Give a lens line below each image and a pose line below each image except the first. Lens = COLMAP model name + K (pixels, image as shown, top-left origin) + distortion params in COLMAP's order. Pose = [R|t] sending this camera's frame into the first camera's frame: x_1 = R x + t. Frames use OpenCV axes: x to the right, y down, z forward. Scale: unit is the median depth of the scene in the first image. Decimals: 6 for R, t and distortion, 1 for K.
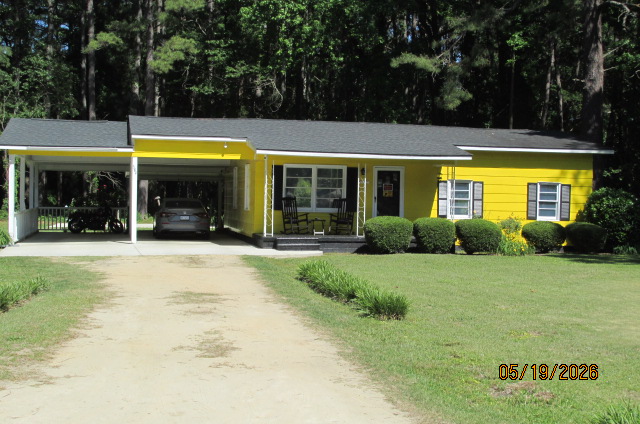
lens RADIAL K [[1062.1, 0, 320.9], [0, 1062.1, 211.9], [0, 0, 1]] dist [-0.073465, 0.000000]
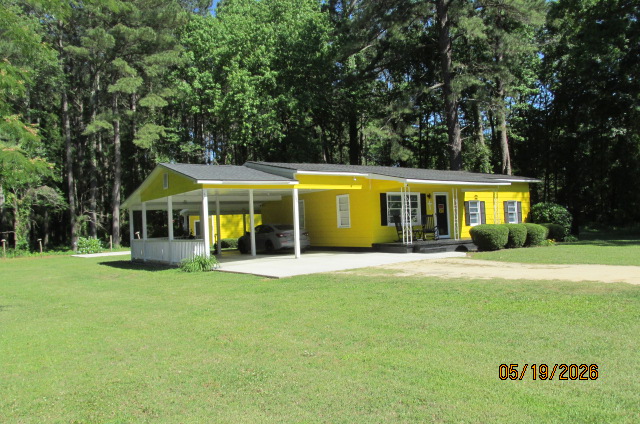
lens RADIAL K [[529.1, 0, 317.7], [0, 529.1, 215.1], [0, 0, 1]] dist [-0.039621, 0.007195]
pose [[0.921548, -0.045208, 0.385624, -0.358879], [0.060512, 0.997785, -0.027636, -0.001565], [-0.383521, 0.048802, 0.922242, 0.376236]]
